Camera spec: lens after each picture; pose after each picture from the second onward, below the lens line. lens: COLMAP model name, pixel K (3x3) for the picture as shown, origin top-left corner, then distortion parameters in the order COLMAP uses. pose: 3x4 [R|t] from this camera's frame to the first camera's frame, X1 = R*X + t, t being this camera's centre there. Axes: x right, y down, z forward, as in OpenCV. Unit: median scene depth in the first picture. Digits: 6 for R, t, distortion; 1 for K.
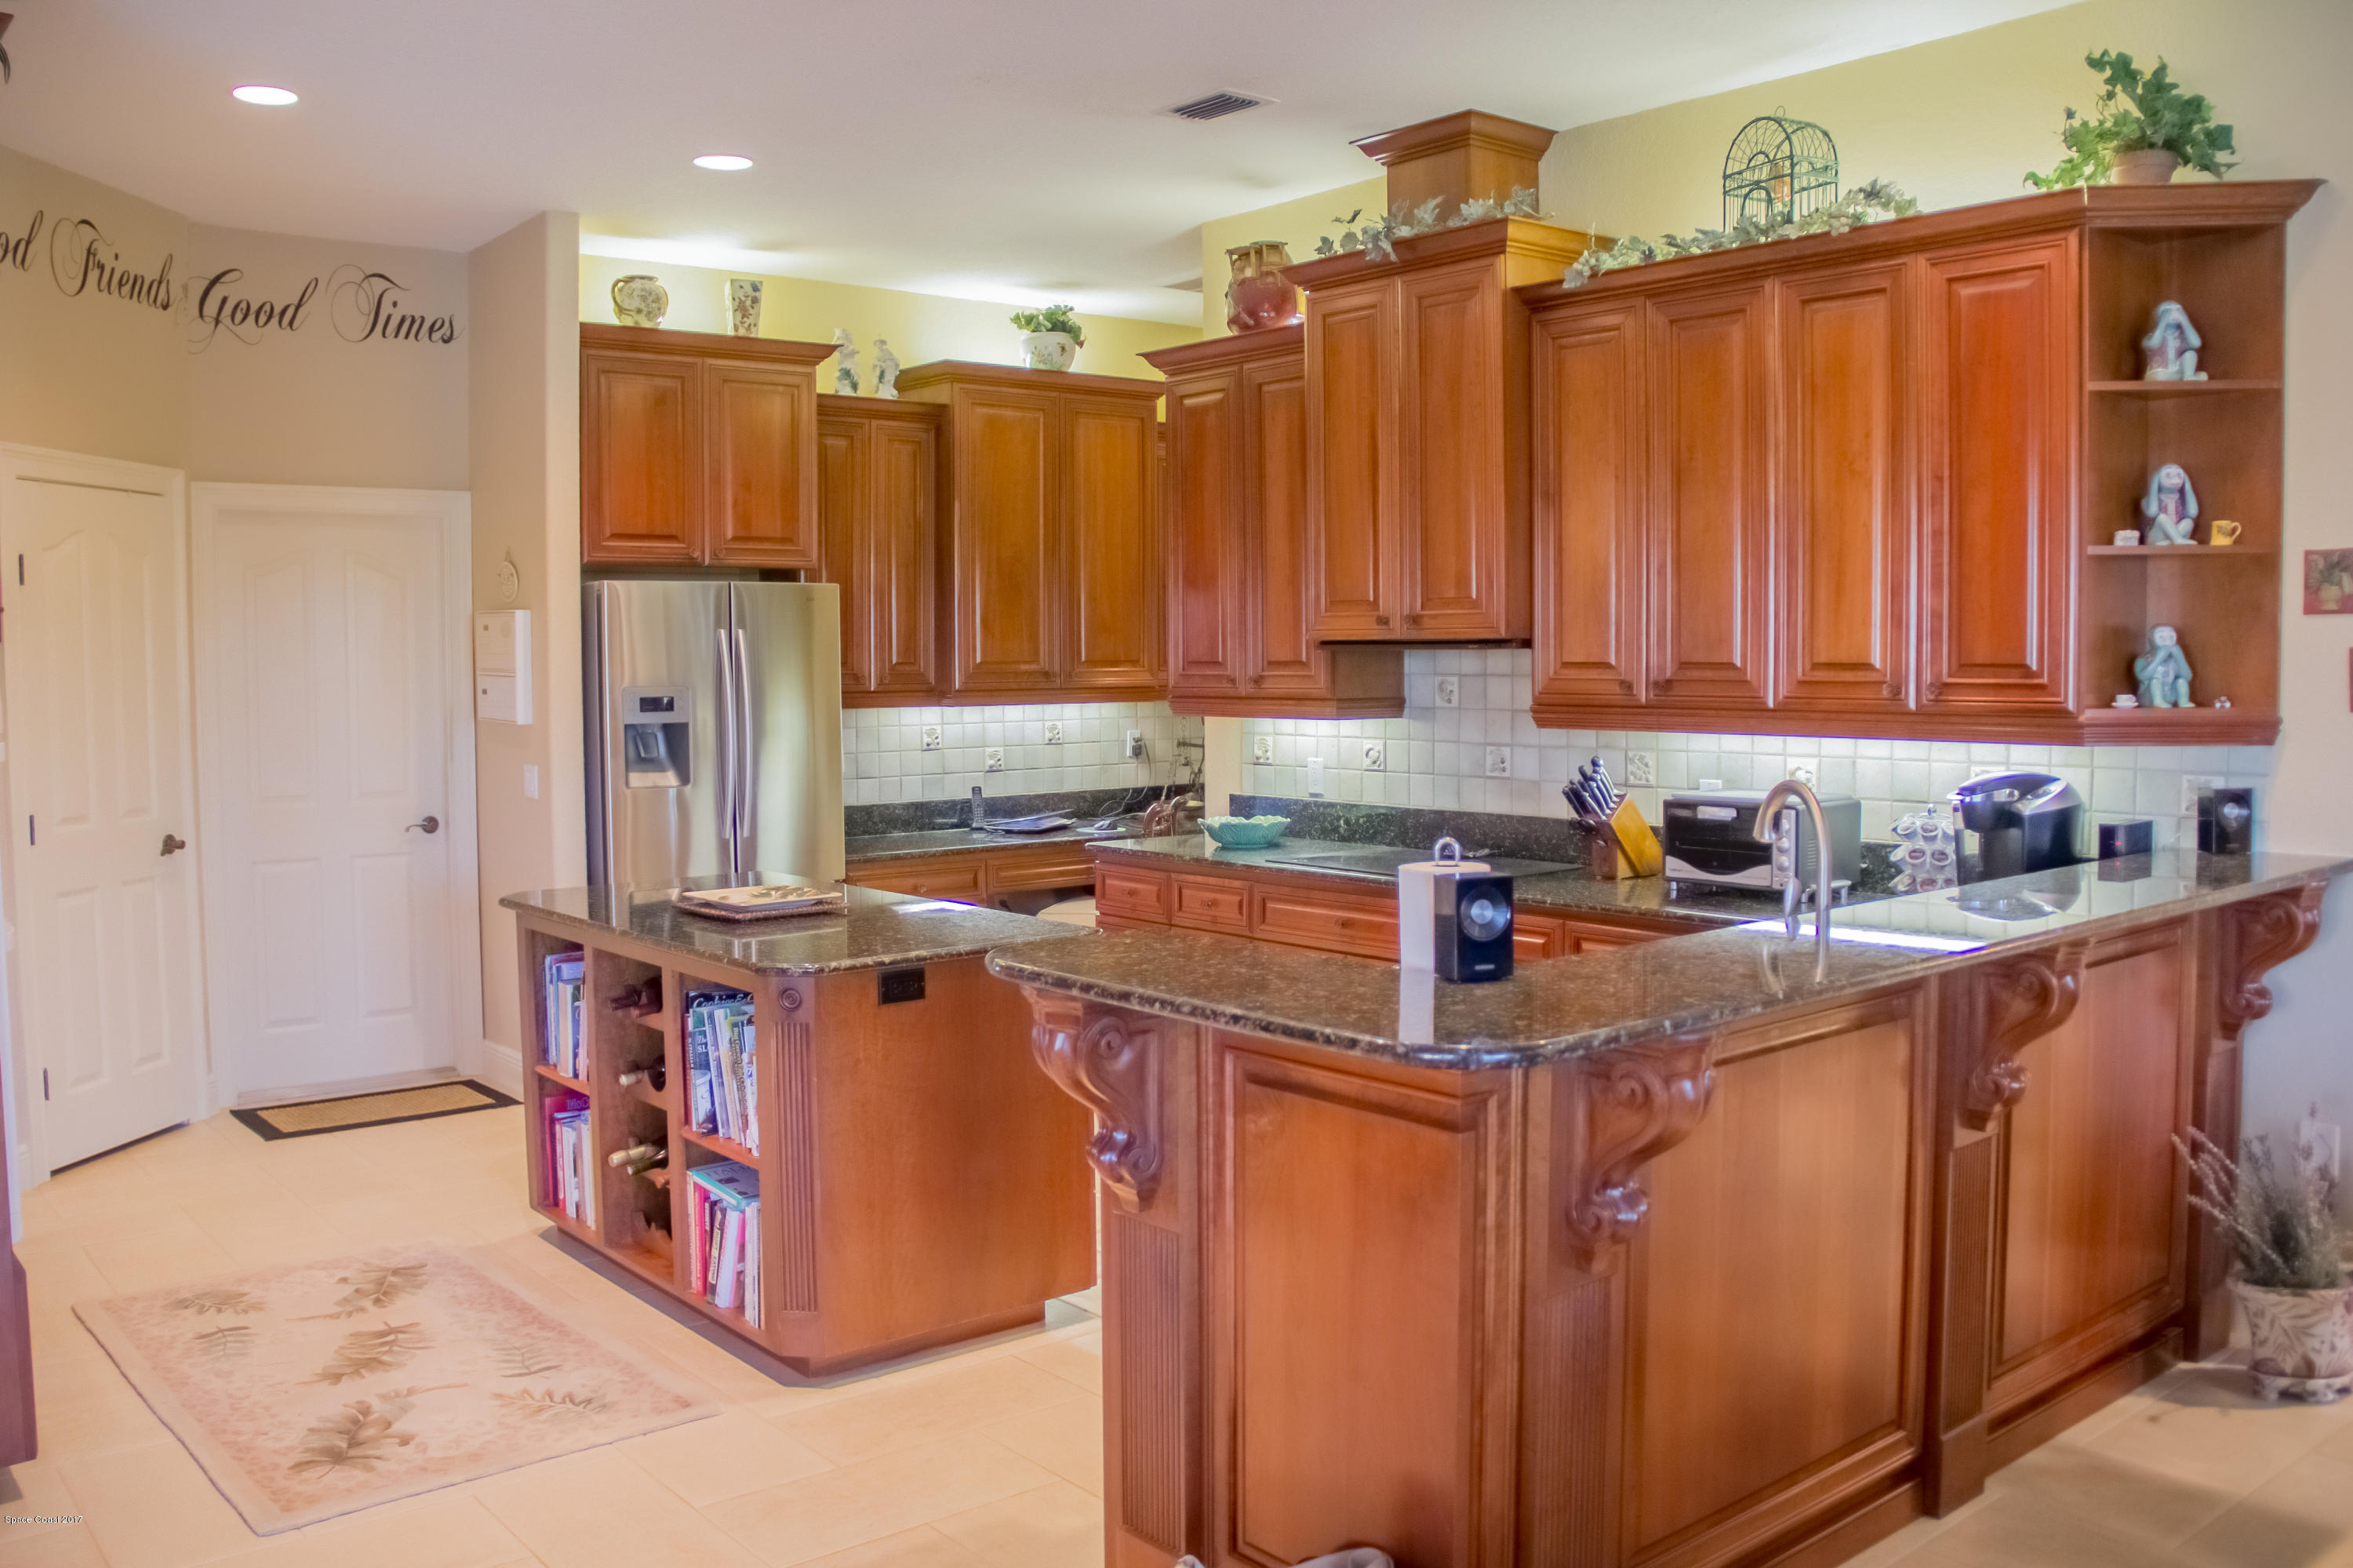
lens RADIAL K [[1973.7, 0, 1161.7], [0, 1973.7, 778.9], [0, 0, 1]] dist [-0.165616, 0.139629]
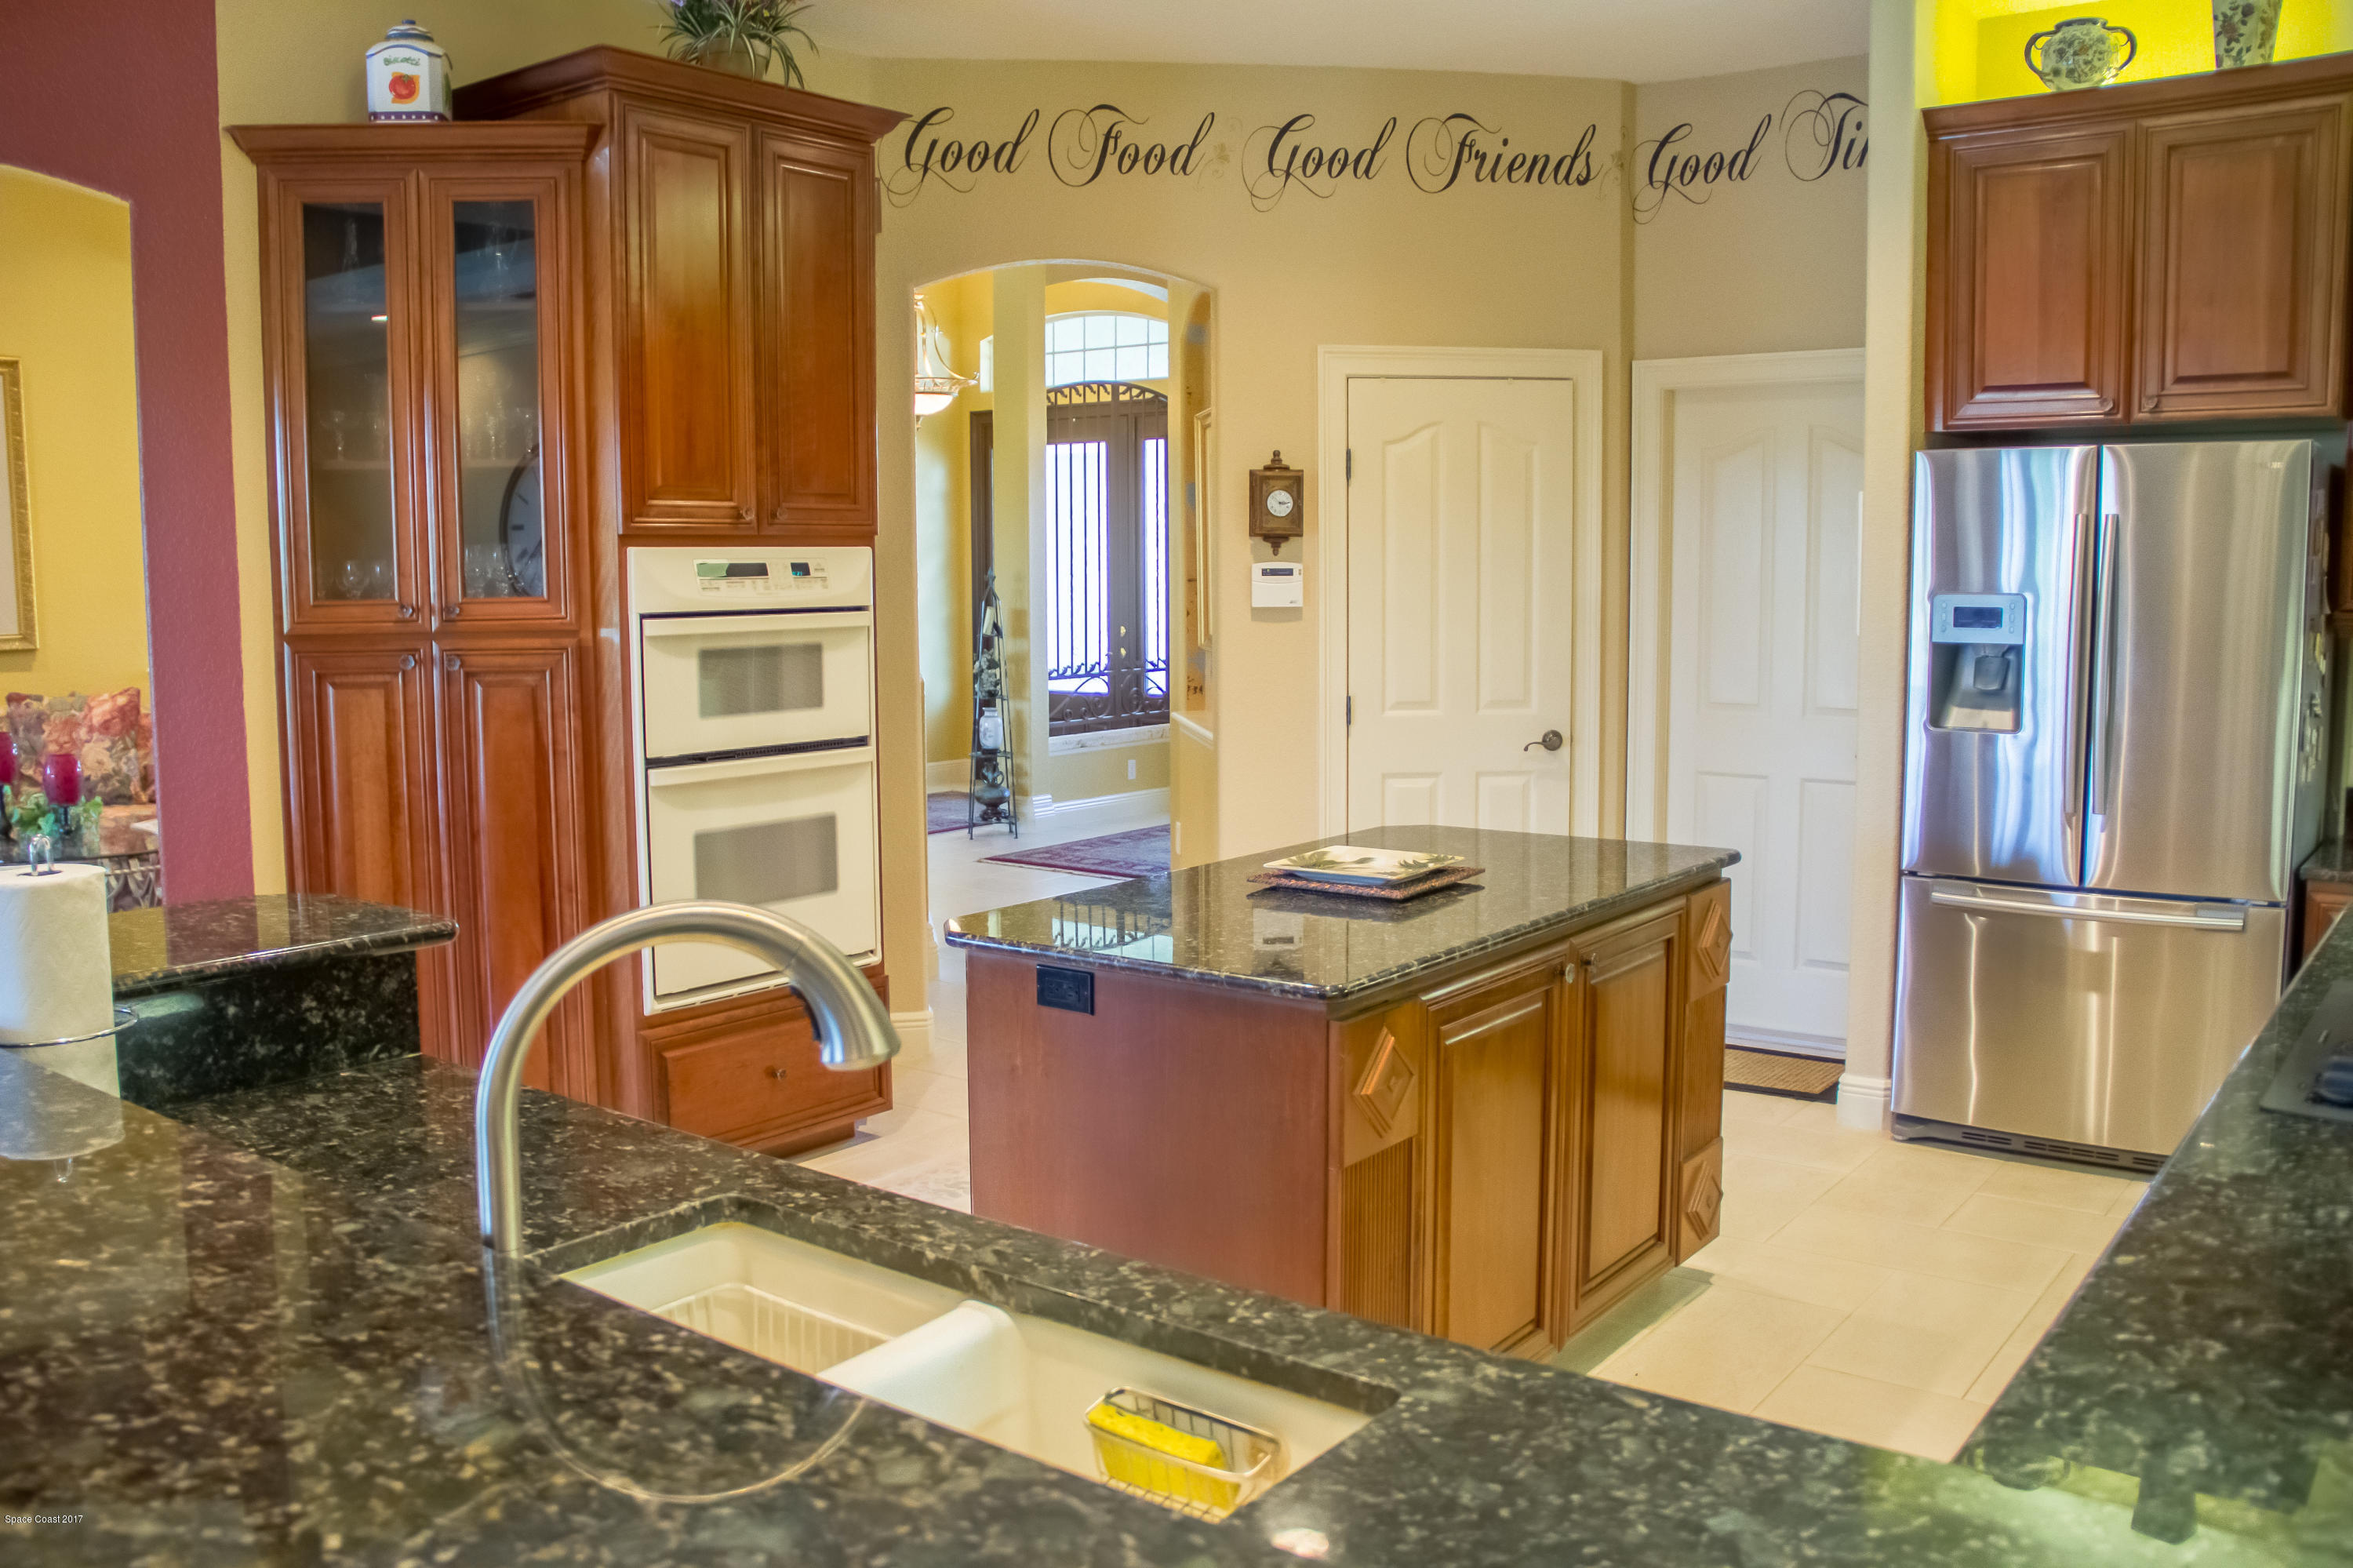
lens RADIAL K [[1940.2, 0, 1142.3], [0, 1940.2, 785.5], [0, 0, 1]] dist [-0.181299, 0.133358]
pose [[0.217221, 0.116368, -0.969161, 0.356136], [-0.053417, 0.992798, 0.107234, -0.033130], [0.974660, 0.028477, 0.221873, 0.528750]]
